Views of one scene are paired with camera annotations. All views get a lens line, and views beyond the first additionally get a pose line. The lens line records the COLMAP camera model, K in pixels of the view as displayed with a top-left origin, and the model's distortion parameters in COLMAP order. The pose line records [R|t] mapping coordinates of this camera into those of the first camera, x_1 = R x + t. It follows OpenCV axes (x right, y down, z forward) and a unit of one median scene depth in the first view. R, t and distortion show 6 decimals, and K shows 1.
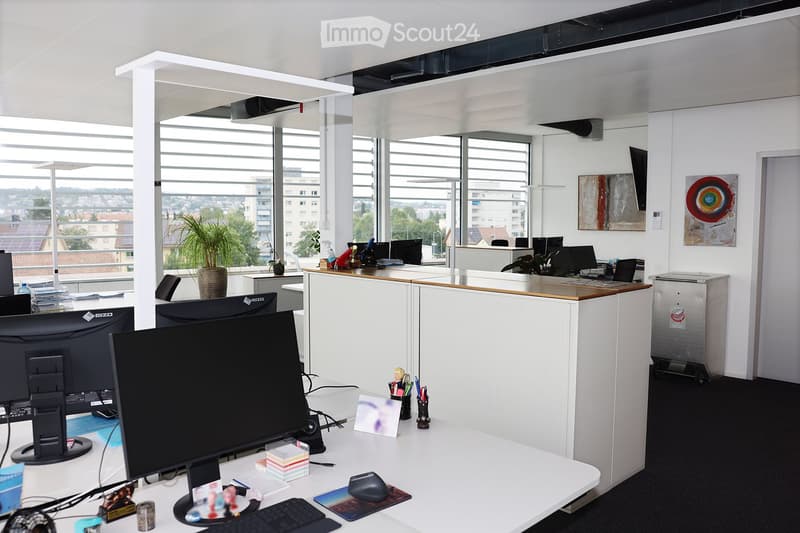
lens RADIAL K [[628.1, 0, 399.6], [0, 628.1, 260.4], [0, 0, 1]] dist [-0.137649, 0.146734]
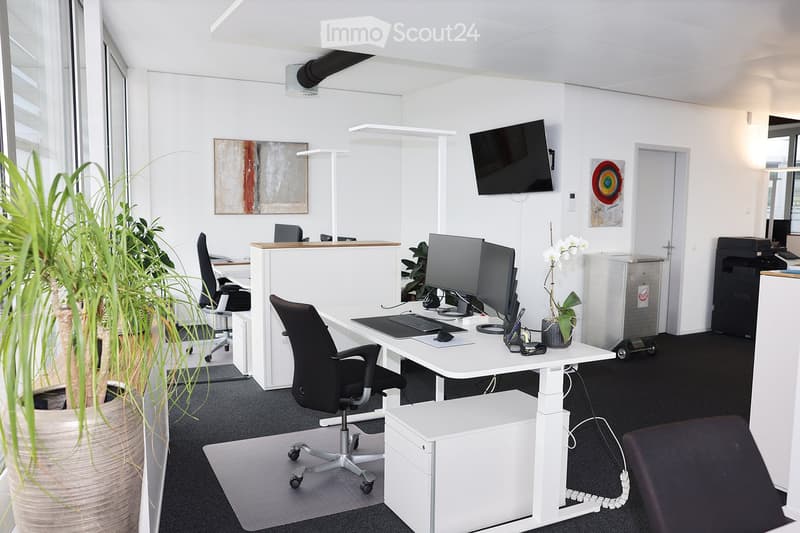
lens RADIAL K [[628.1, 0, 399.6], [0, 628.1, 260.4], [0, 0, 1]] dist [-0.137649, 0.146734]
pose [[0.265132, -0.089594, 0.960041, -0.371369], [0.057386, 0.995375, 0.077043, -0.041398], [-0.962503, 0.034667, 0.269047, 0.638596]]
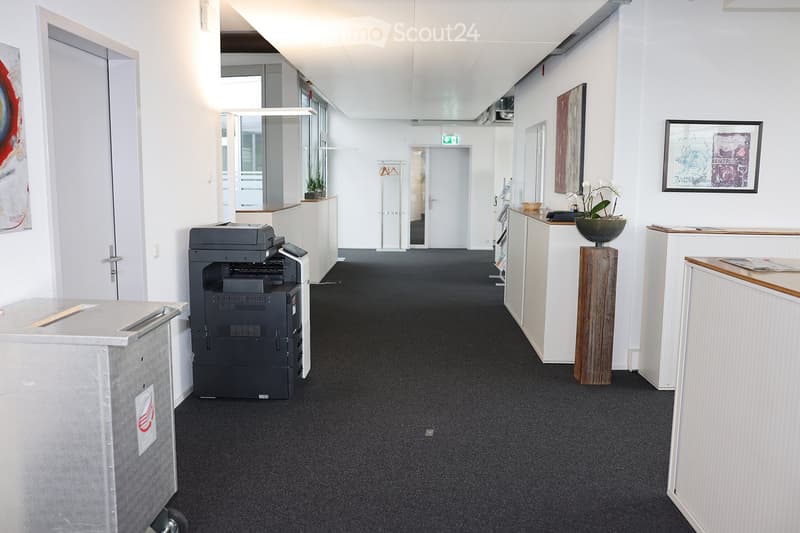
lens RADIAL K [[628.1, 0, 399.6], [0, 628.1, 260.4], [0, 0, 1]] dist [-0.137649, 0.146734]
pose [[-0.710166, -0.107280, 0.695812, 0.052552], [0.037302, 0.981201, 0.189352, -0.041298], [-0.703045, 0.160426, -0.692814, 0.652450]]
